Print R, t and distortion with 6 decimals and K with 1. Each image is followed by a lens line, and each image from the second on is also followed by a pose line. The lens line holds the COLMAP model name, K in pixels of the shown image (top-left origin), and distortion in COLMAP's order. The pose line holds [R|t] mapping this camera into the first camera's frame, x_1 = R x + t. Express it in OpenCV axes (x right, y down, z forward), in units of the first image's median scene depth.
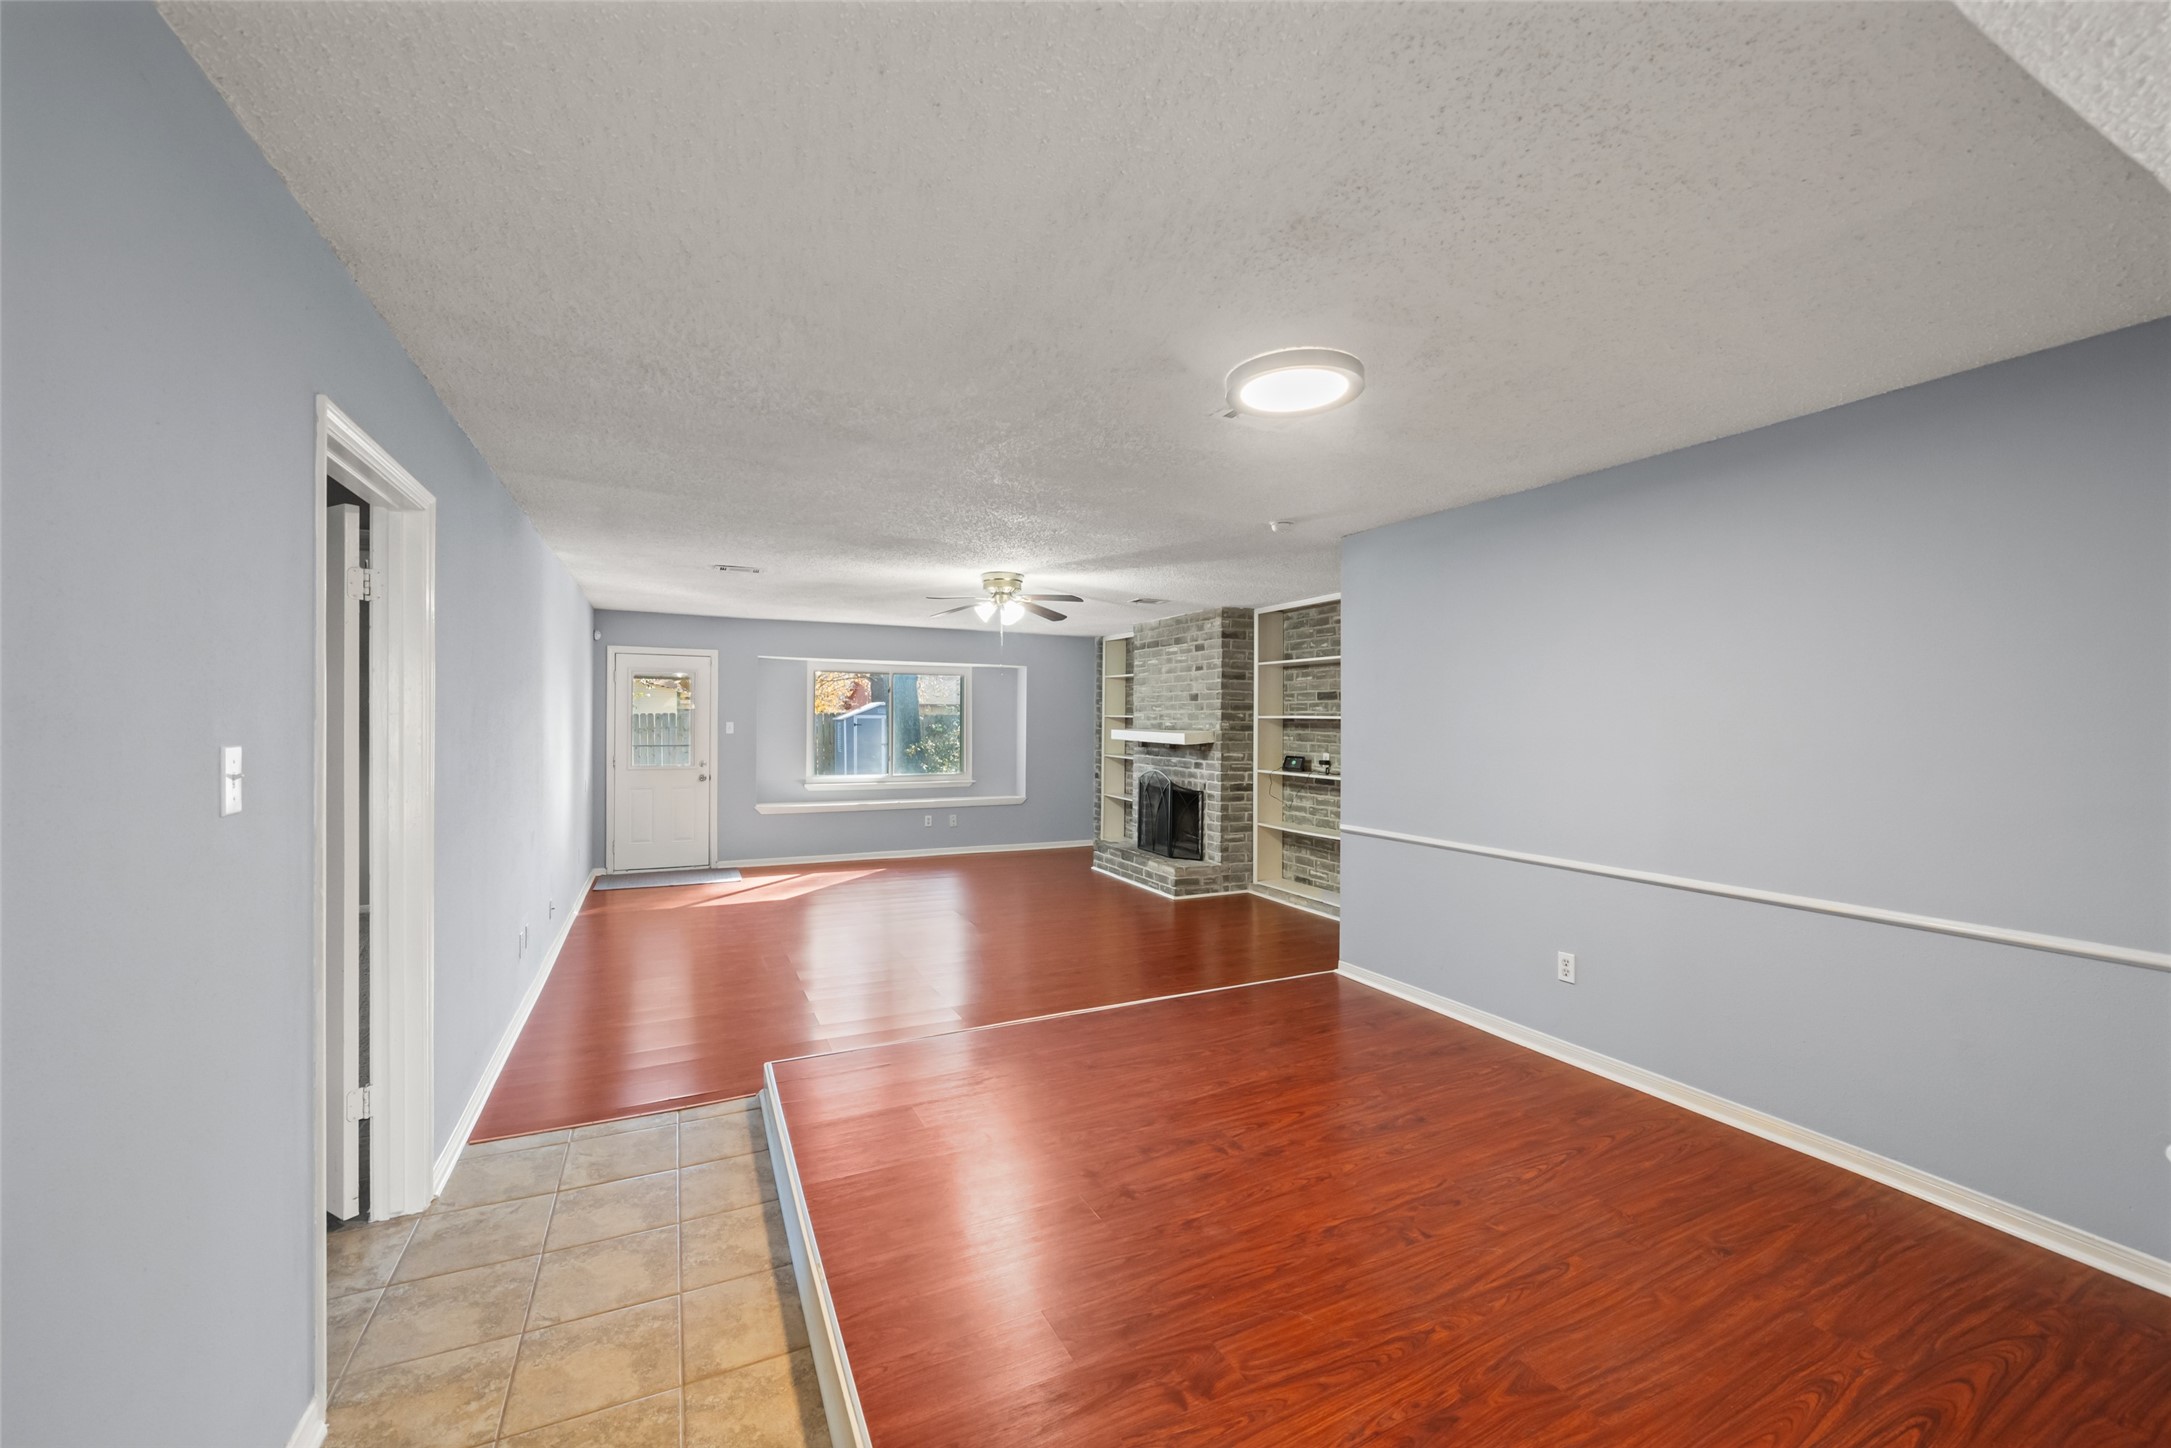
lens RADIAL K [[848.7, 0, 1088.5], [0, 848.7, 728.8], [0, 0, 1]] dist [0.000166, -0.000081]
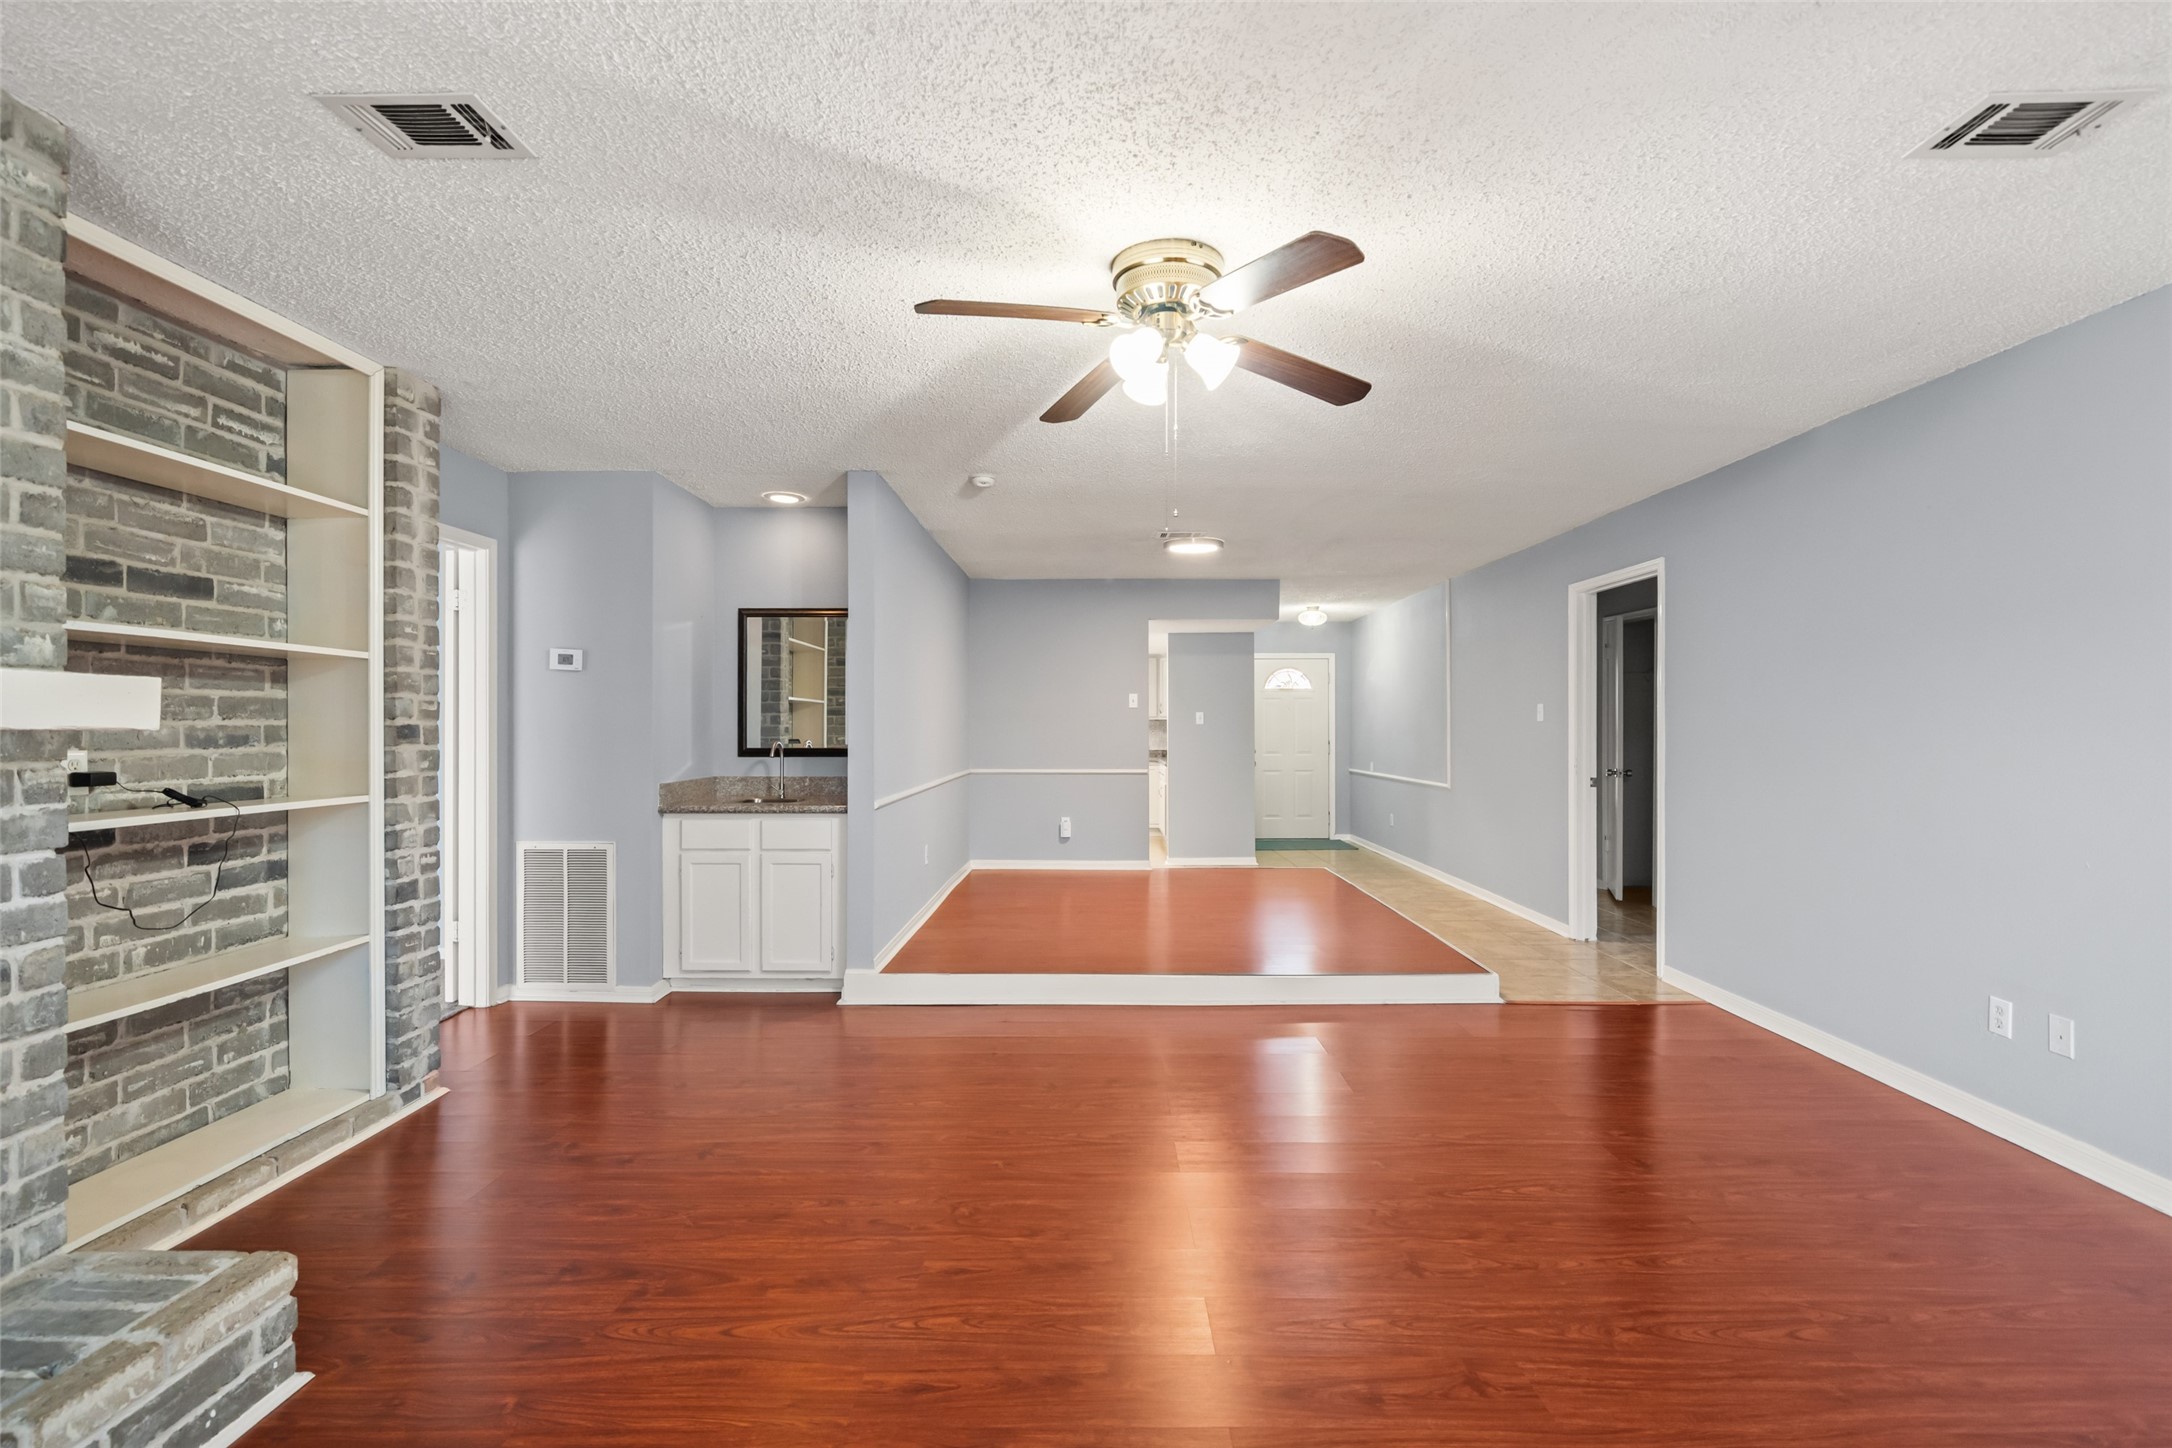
lens RADIAL K [[937.9, 0, 1089.4], [0, 937.9, 729.1], [0, 0, 1]] dist [-0.000657, -0.000495]
pose [[-0.896531, -0.006753, 0.442930, -0.199593], [0.000408, 0.999871, 0.016069, 0.014694], [-0.442982, 0.014587, -0.896412, 1.082863]]
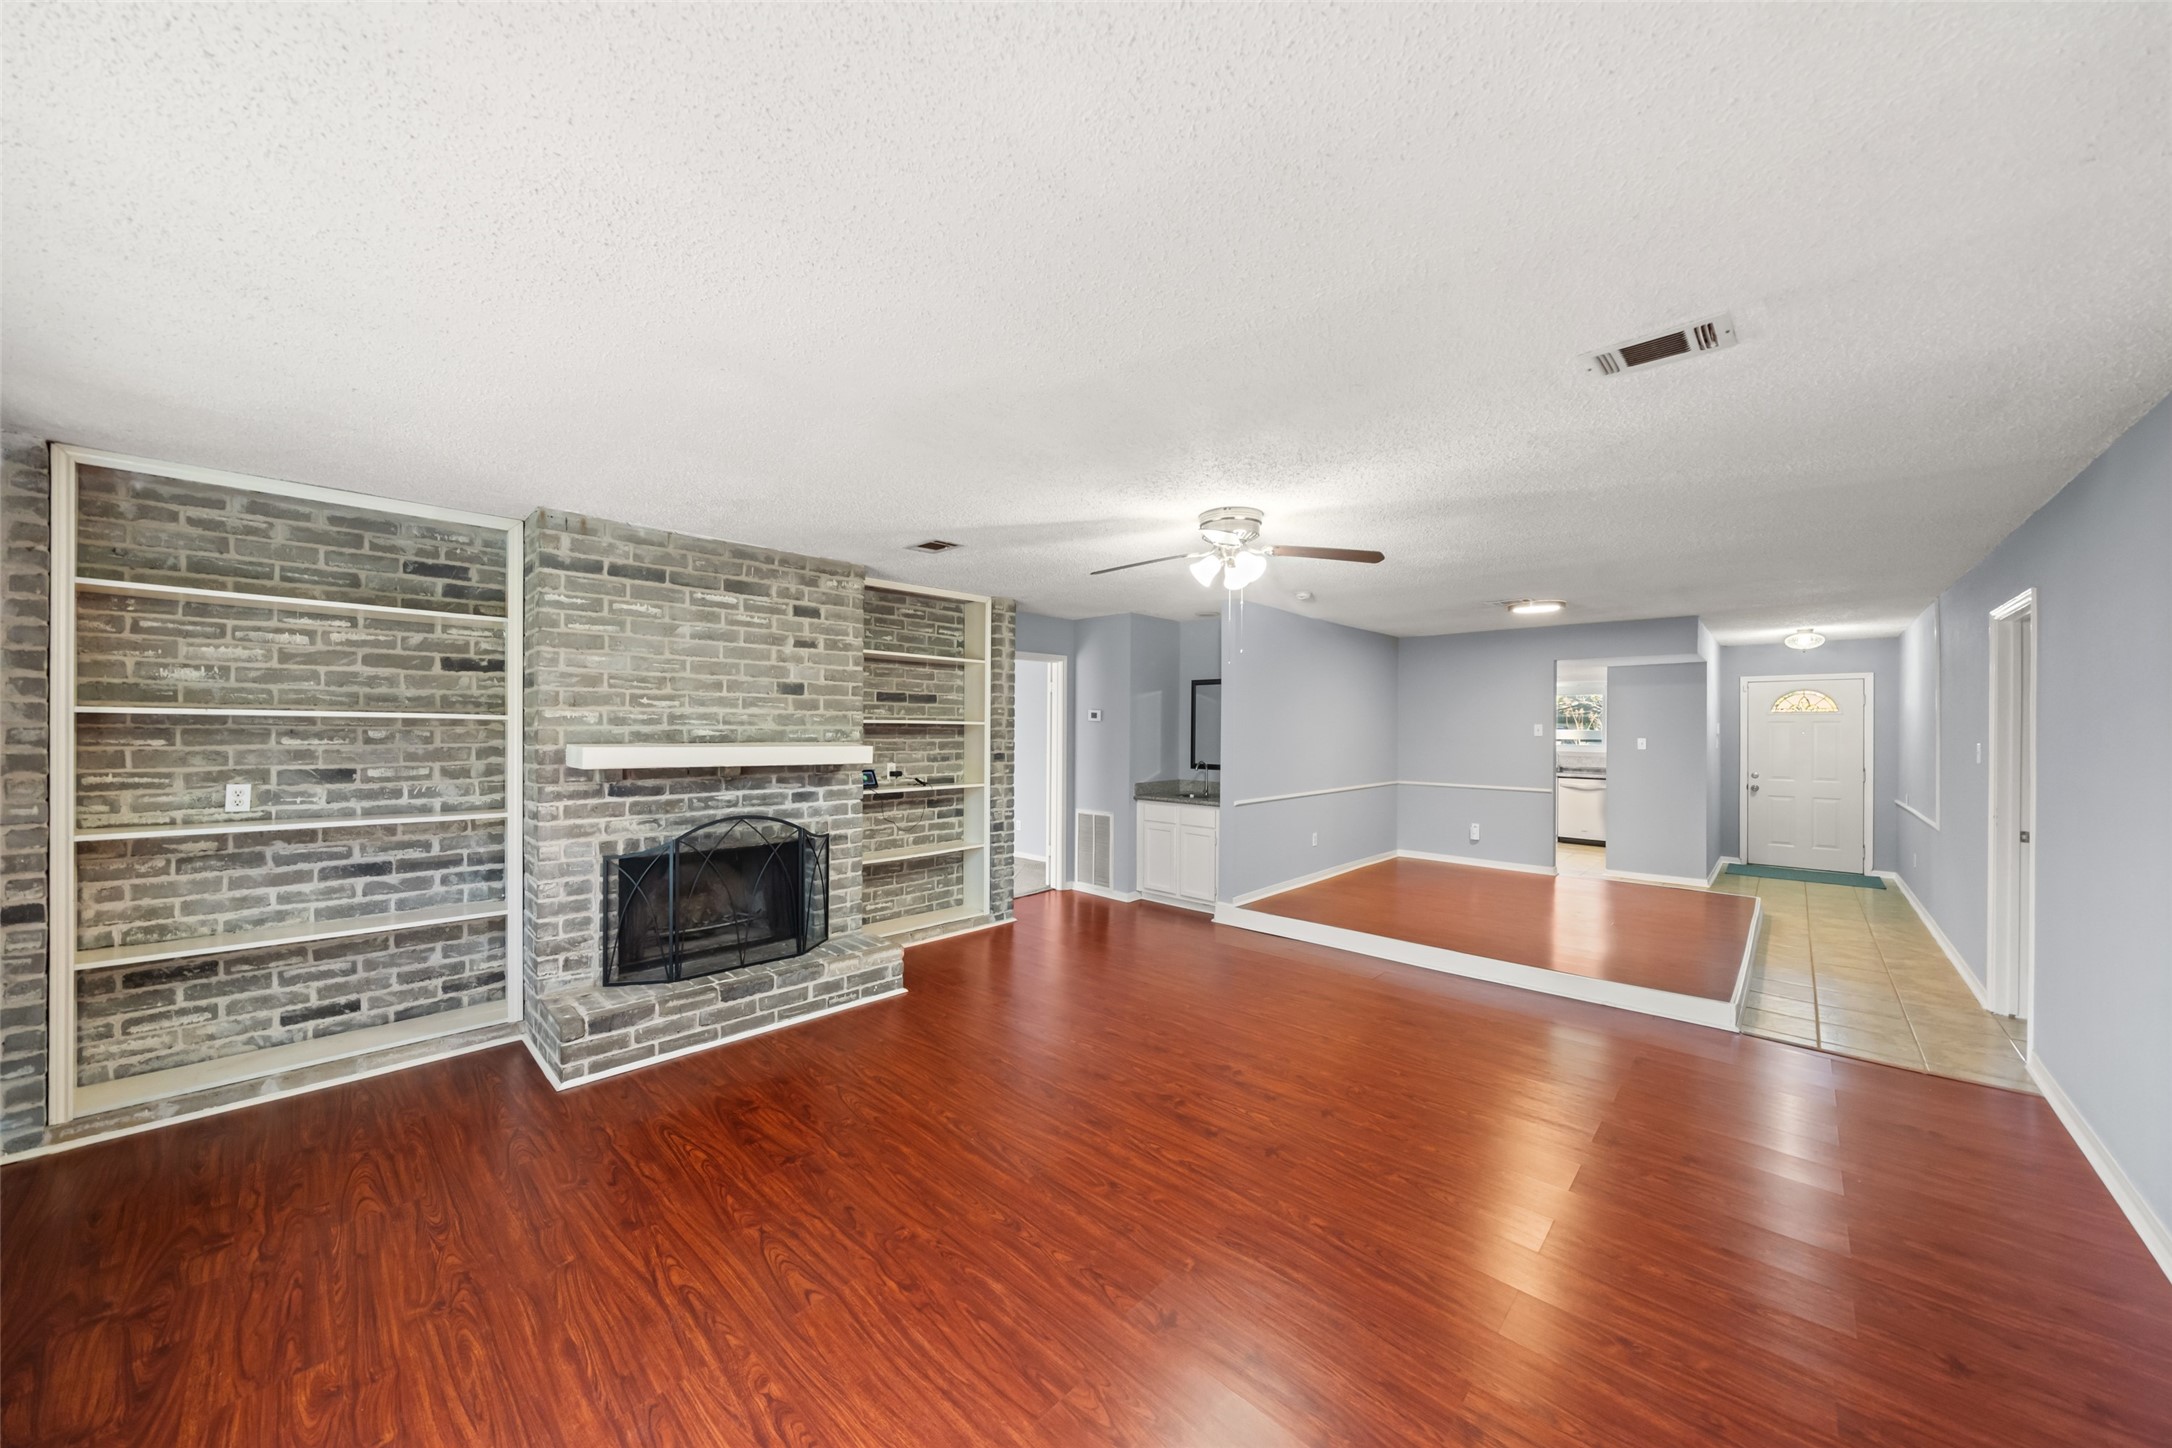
lens RADIAL K [[755.3, 0, 1095.6], [0, 755.3, 726.6], [0, 0, 1]] dist [-0.002442, -0.000381]
pose [[-0.356221, -0.008204, 0.934366, -0.488547], [0.002361, 0.999950, 0.009680, -0.014563], [-0.934399, 0.005654, -0.356184, 1.022748]]
